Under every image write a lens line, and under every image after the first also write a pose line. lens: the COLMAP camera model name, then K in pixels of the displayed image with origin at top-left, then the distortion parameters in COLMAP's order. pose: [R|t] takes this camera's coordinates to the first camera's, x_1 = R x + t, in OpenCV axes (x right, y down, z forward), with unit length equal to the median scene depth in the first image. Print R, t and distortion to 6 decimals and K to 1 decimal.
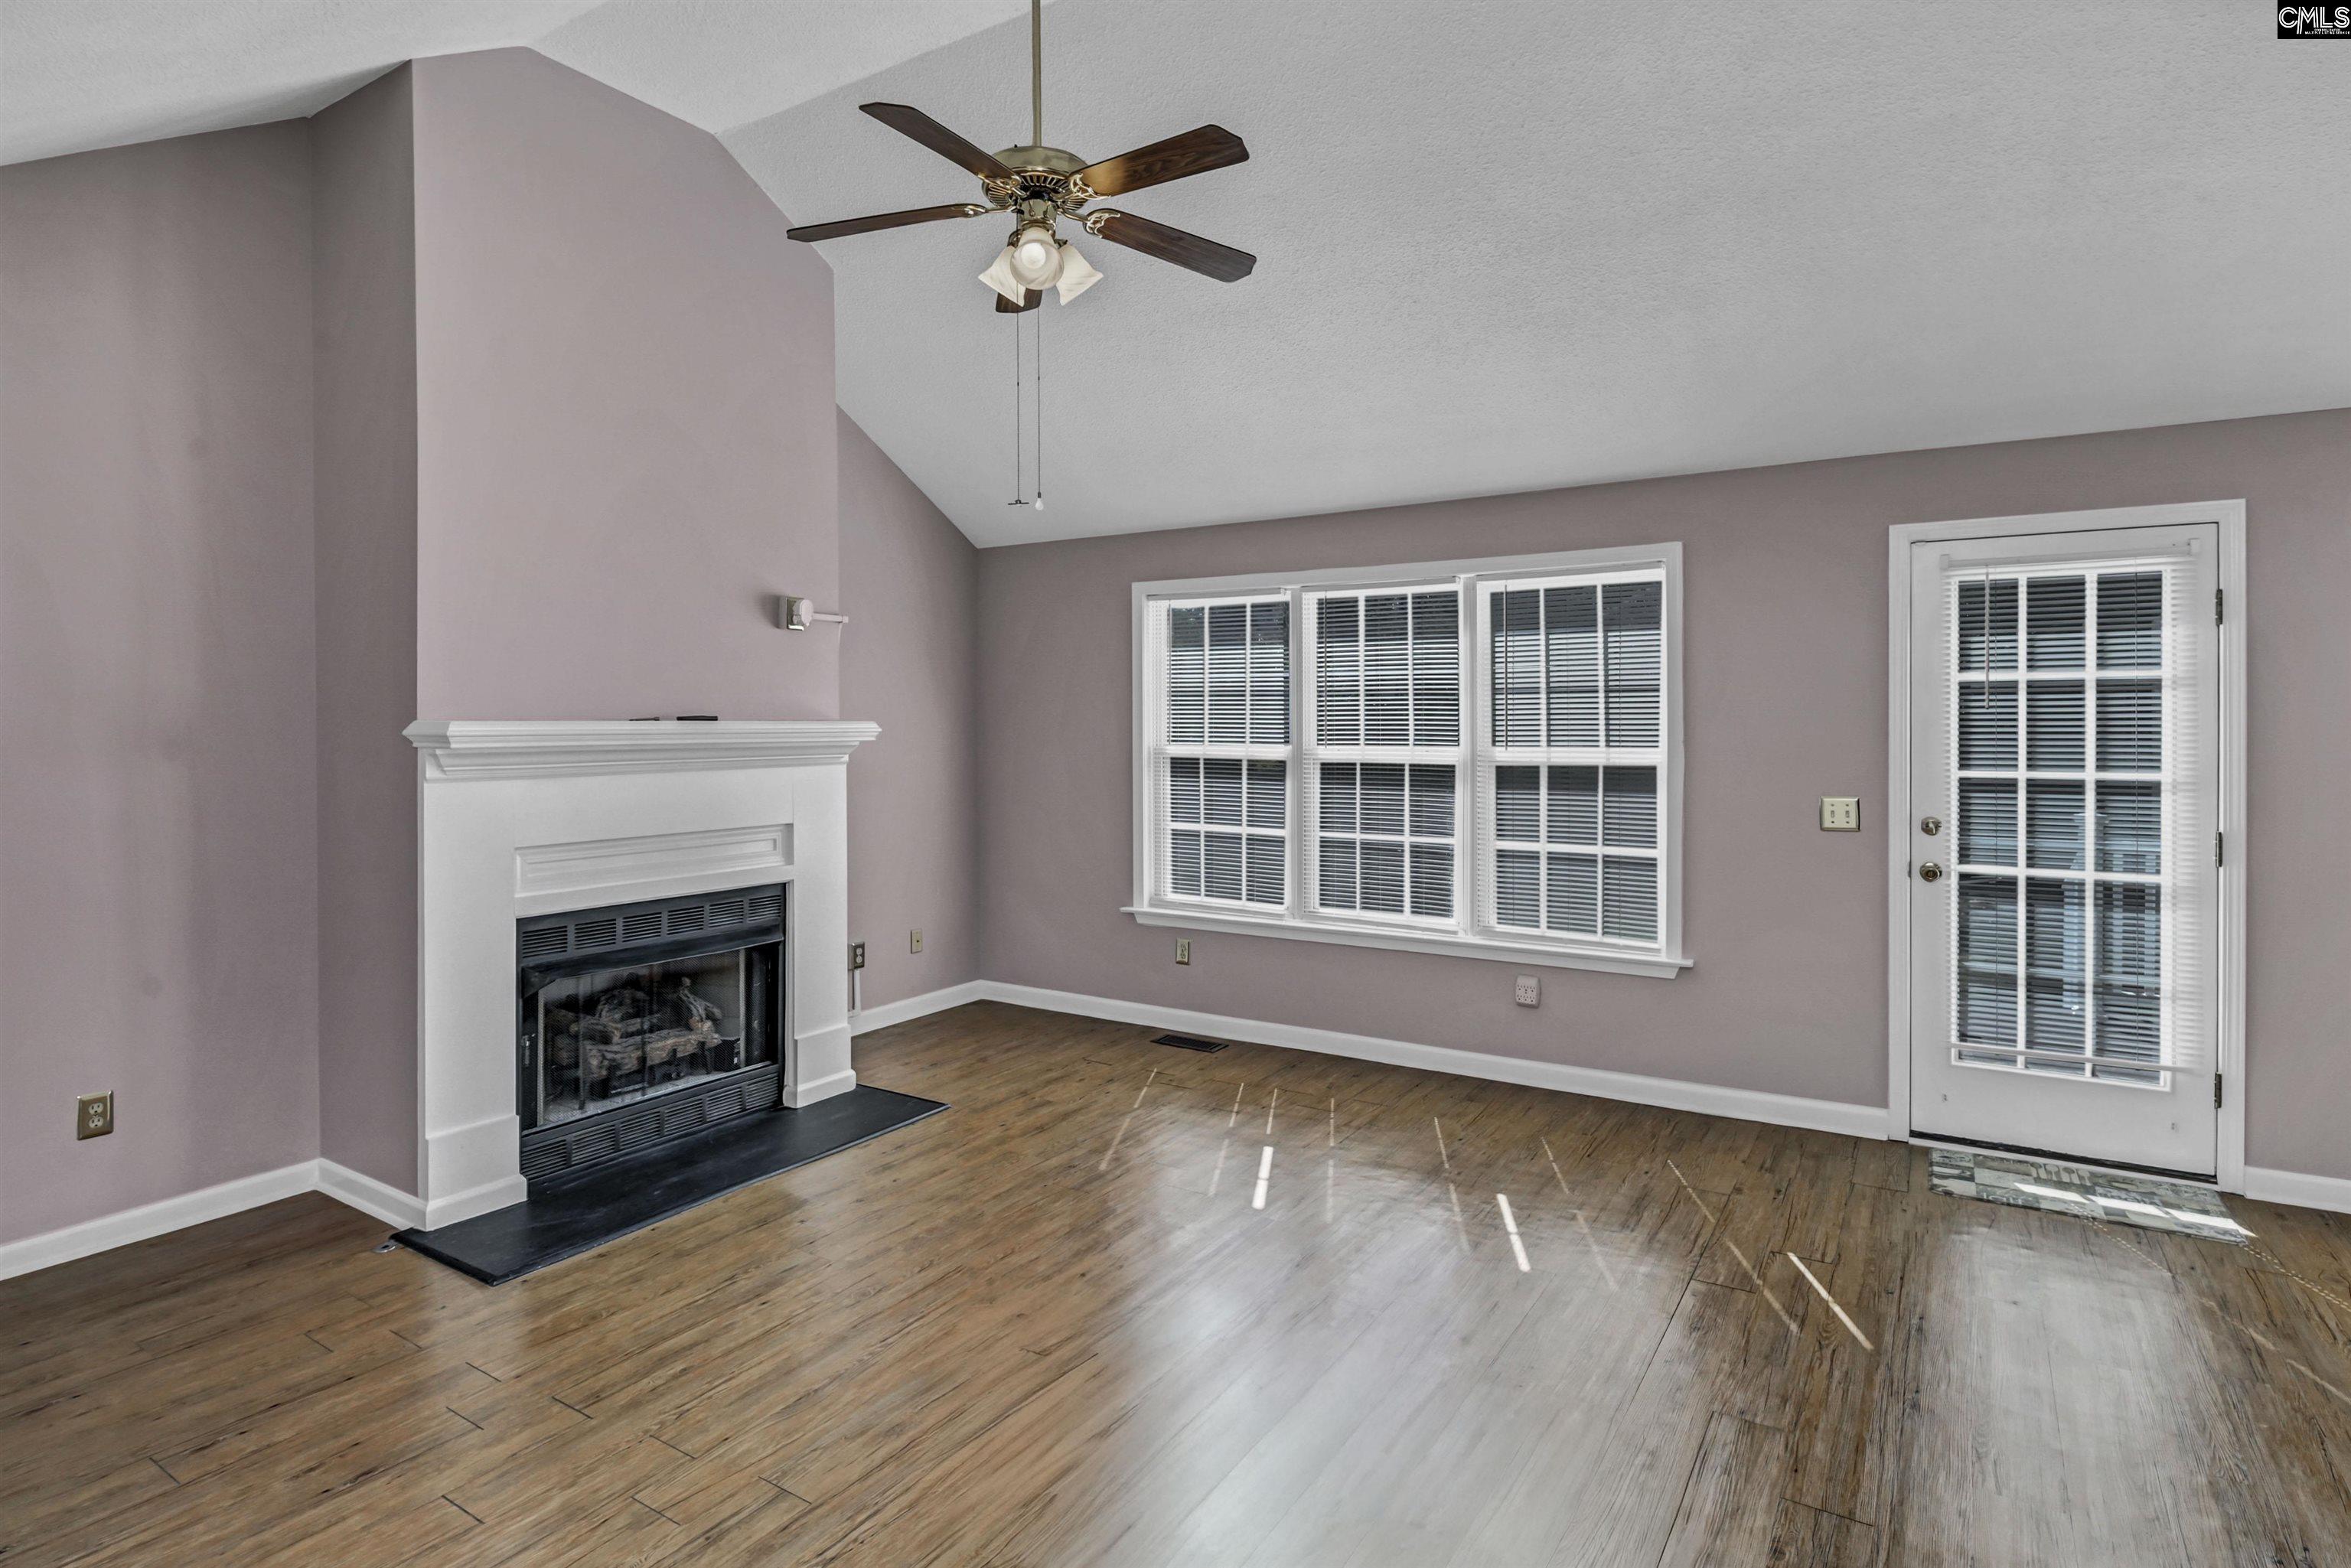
lens RADIAL K [[1214.6, 0, 1183.1], [0, 1214.6, 731.1], [0, 0, 1]] dist [-0.000644, -0.001356]
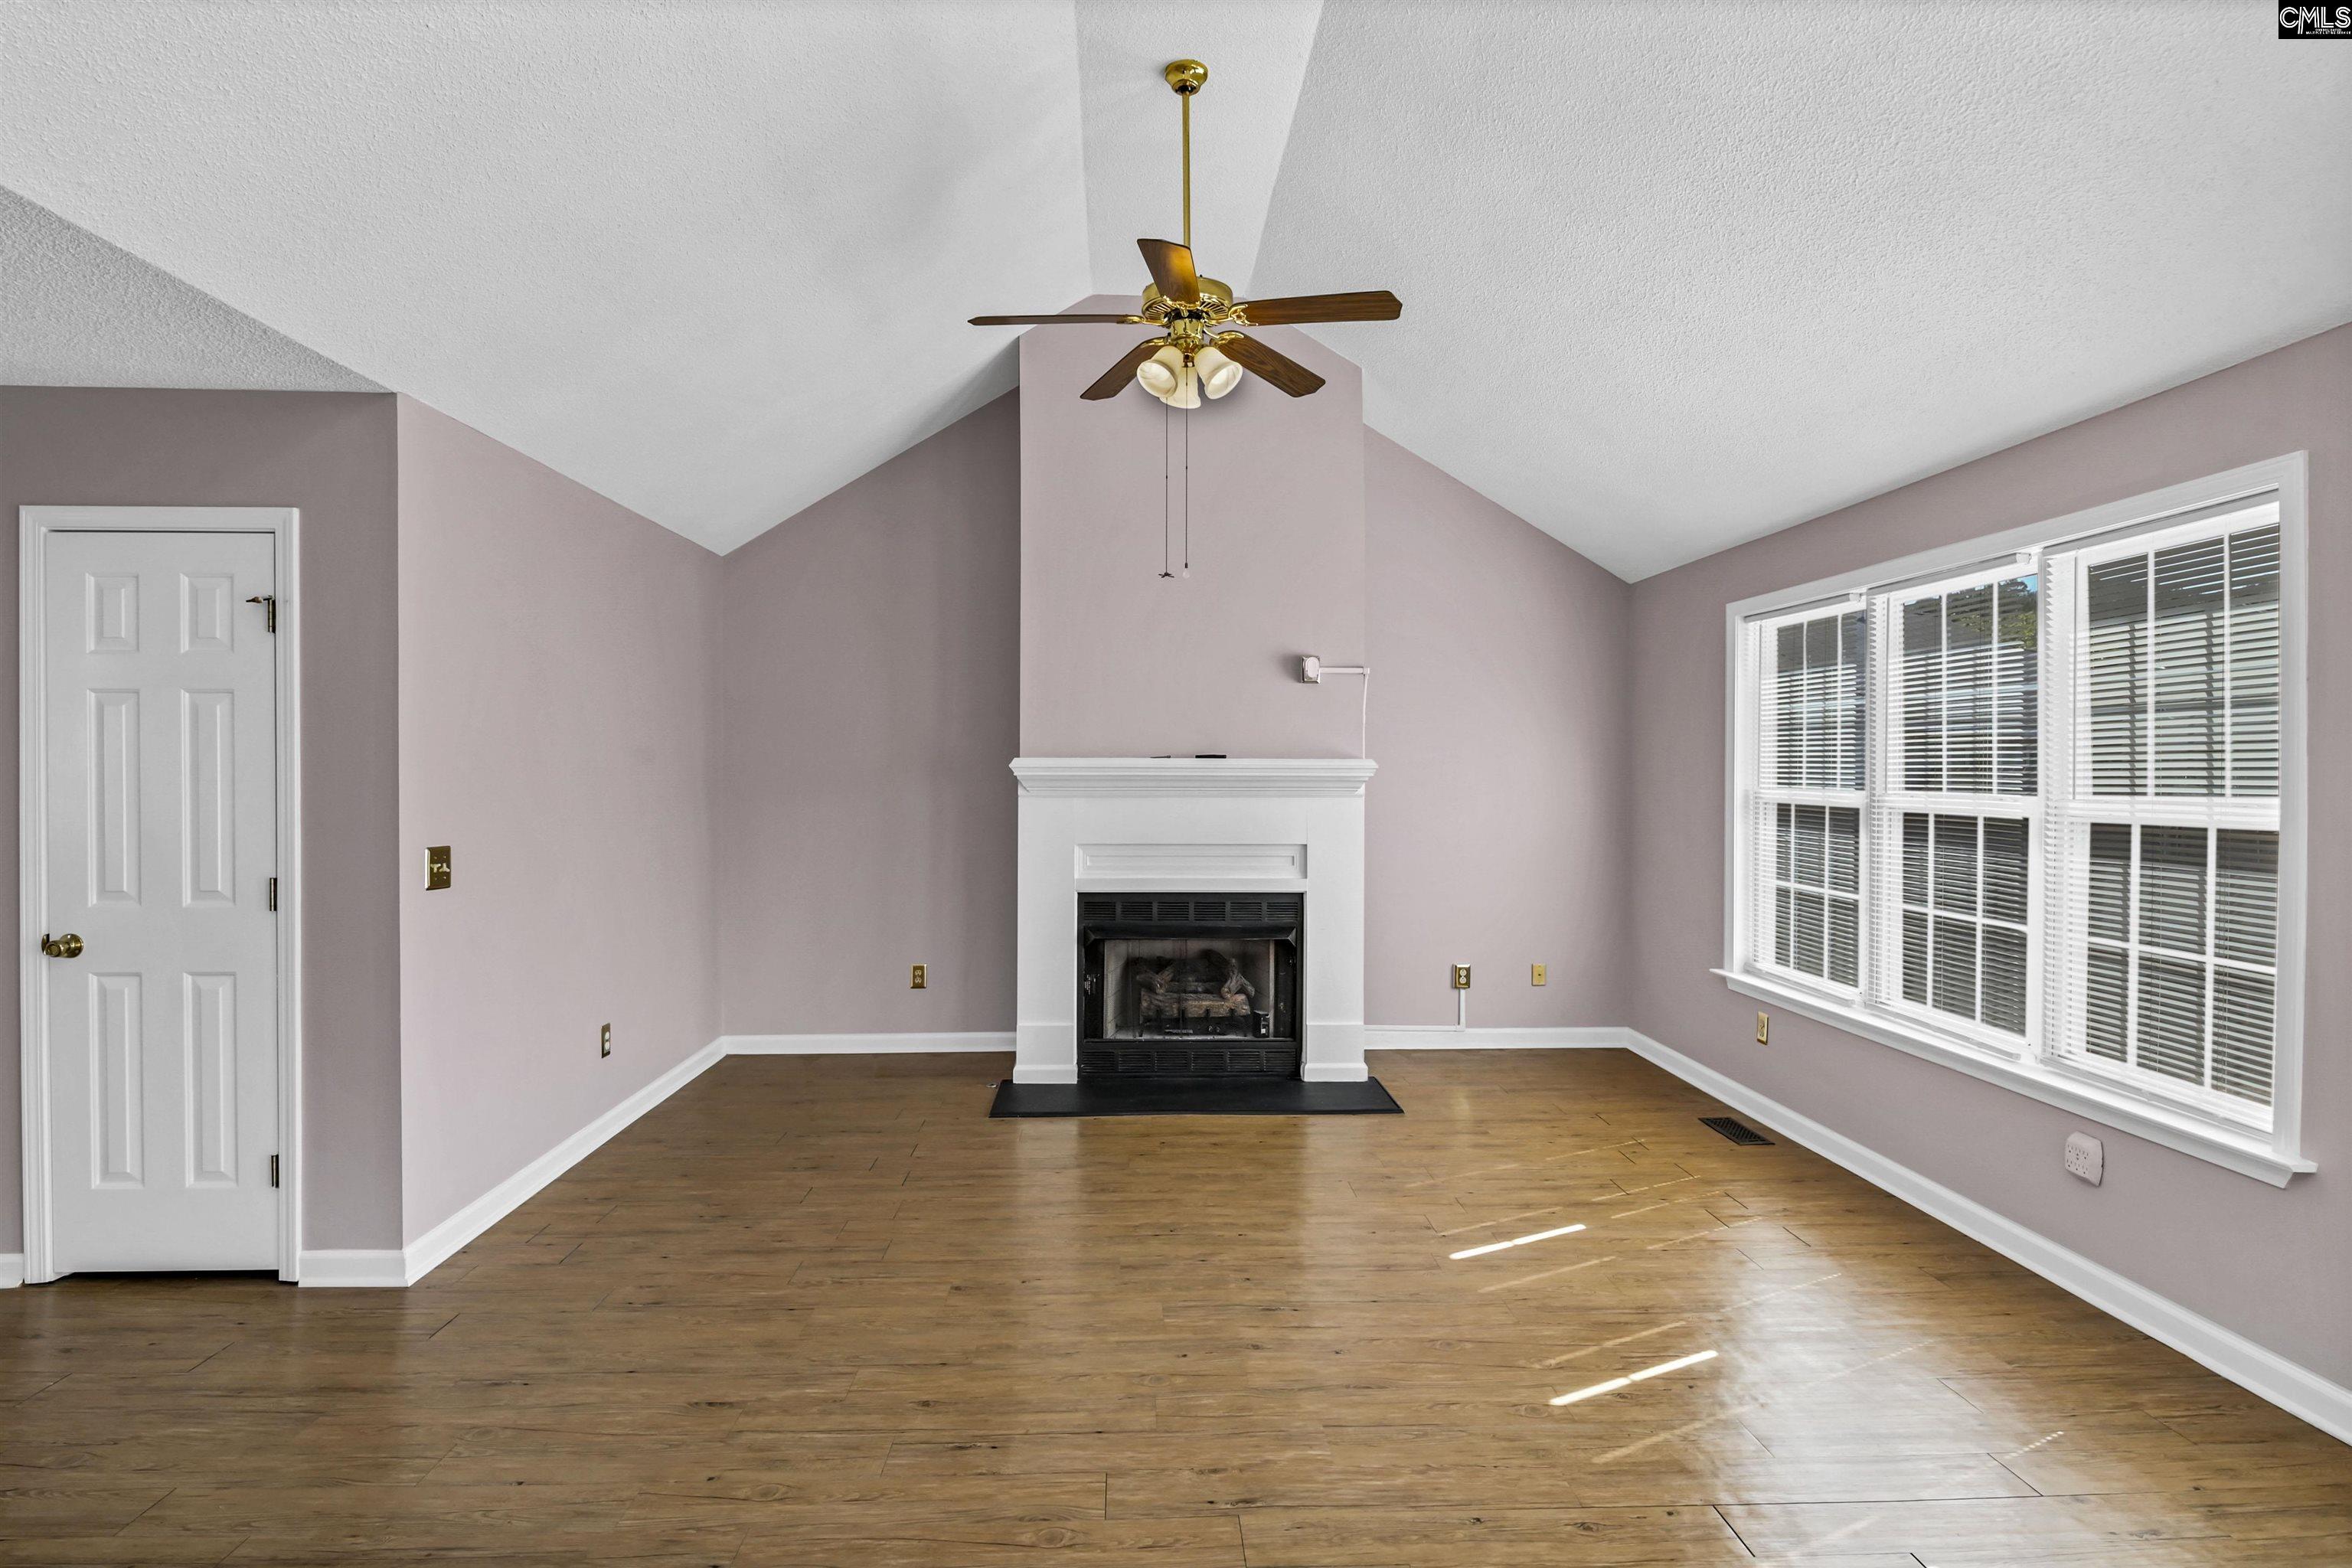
lens RADIAL K [[1207.6, 0, 1176.0], [0, 1207.6, 784.0], [0, 0, 1]] dist [0.001164, -0.006901]
pose [[0.564477, 0.014358, -0.825324, 0.563450], [-0.010508, 0.999893, 0.010208, 0.005351], [0.825382, 0.002910, 0.564567, 0.209896]]
